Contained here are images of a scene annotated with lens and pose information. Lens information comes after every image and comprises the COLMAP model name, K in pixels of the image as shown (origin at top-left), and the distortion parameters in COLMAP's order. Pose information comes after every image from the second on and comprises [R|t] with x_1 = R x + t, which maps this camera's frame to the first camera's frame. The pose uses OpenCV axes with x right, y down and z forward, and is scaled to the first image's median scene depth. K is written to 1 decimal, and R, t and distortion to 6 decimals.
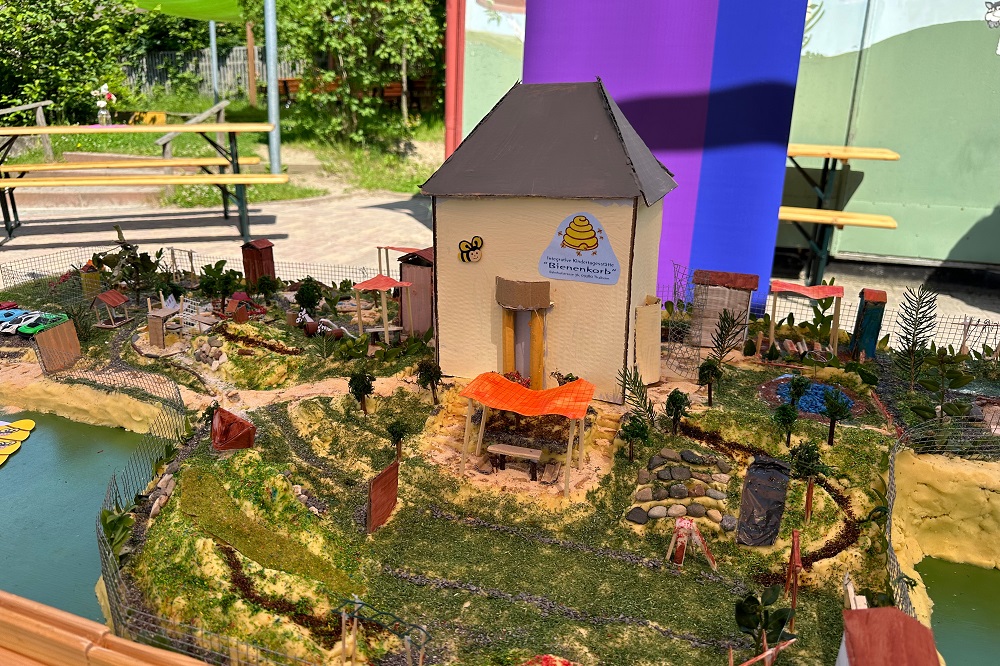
lens RADIAL K [[731.6, 0, 497.1], [0, 731.6, 327.1], [0, 0, 1]] dist [0.019847, -0.044750]
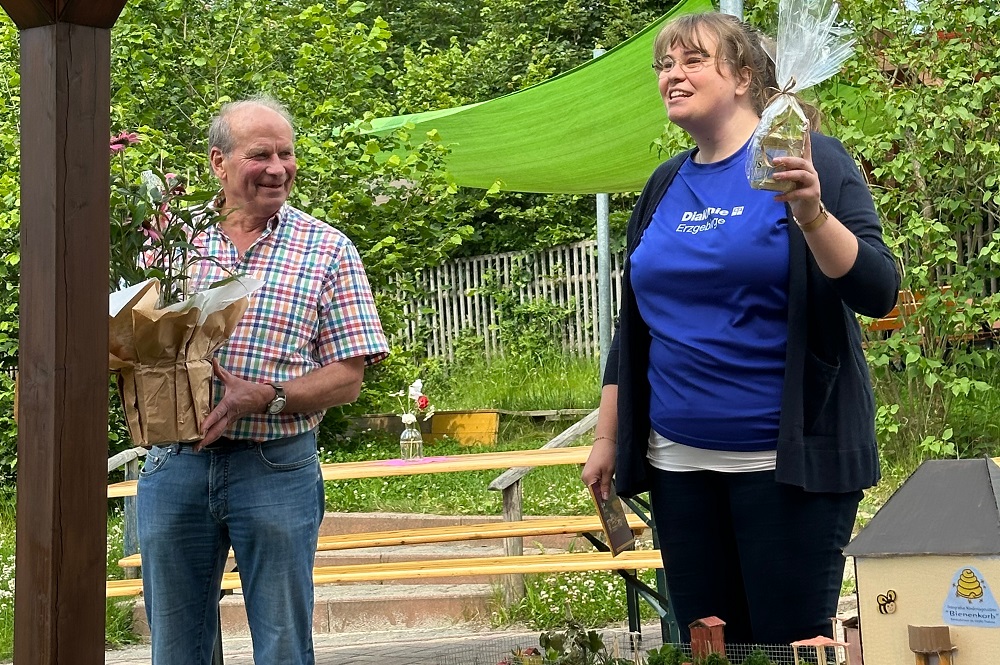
lens RADIAL K [[1659.4, 0, 501.6], [0, 1659.4, 329.8], [0, 0, 1]] dist [-0.012984, 0.000000]
pose [[0.908154, -0.085258, -0.409863, -0.033546], [-0.052955, 0.947783, -0.314488, -0.022701], [0.415274, 0.307308, 0.856218, 0.104288]]
